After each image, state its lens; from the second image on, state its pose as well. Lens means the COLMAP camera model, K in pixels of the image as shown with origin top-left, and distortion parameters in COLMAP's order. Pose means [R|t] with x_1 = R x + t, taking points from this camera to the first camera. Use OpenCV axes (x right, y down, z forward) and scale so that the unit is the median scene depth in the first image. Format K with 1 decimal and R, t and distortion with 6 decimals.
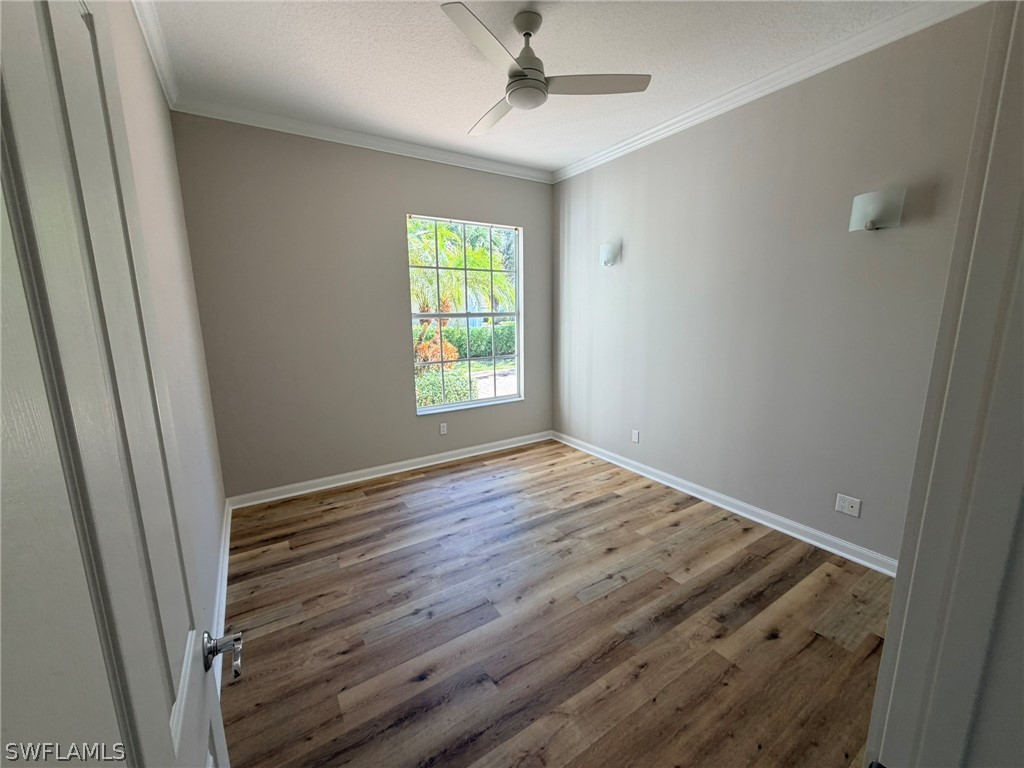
lens RADIAL K [[408.4, 0, 506.9], [0, 408.4, 382.6], [0, 0, 1]] dist [0.001088, -0.000129]
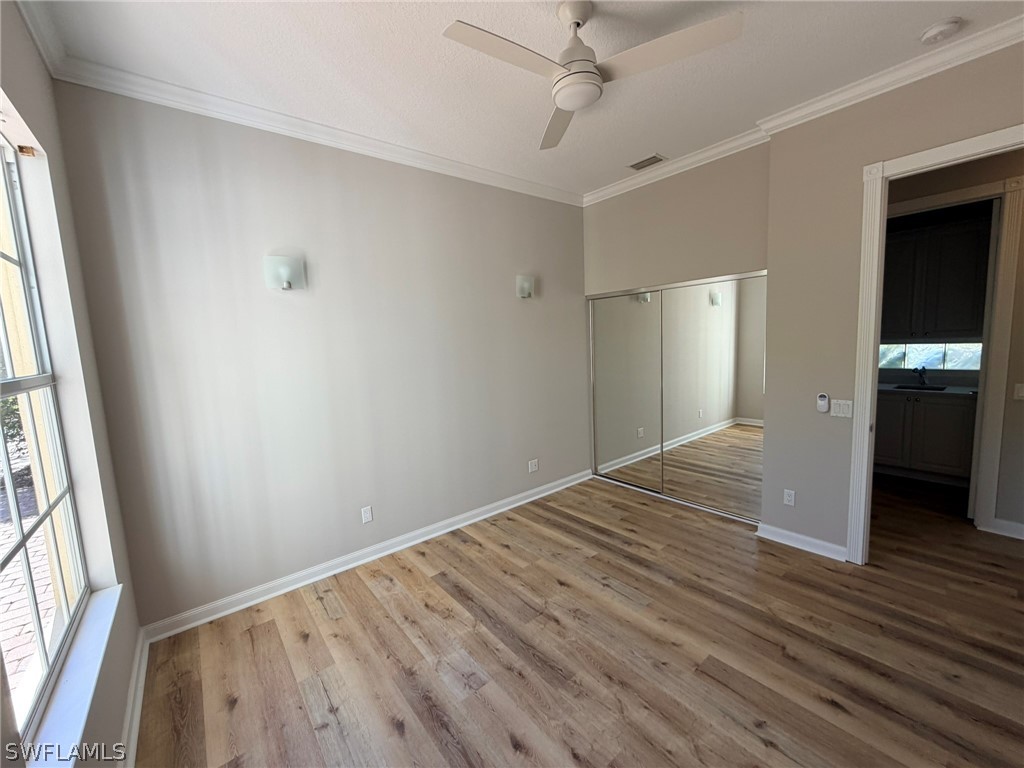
lens RADIAL K [[408.4, 0, 515.5], [0, 408.4, 385.2], [0, 0, 1]] dist [0.001088, -0.000129]
pose [[-0.113792, -0.097356, 0.988723, -0.582008], [0.217174, 0.968682, 0.120378, -0.175089], [-0.969478, 0.228422, -0.089085, 0.949584]]
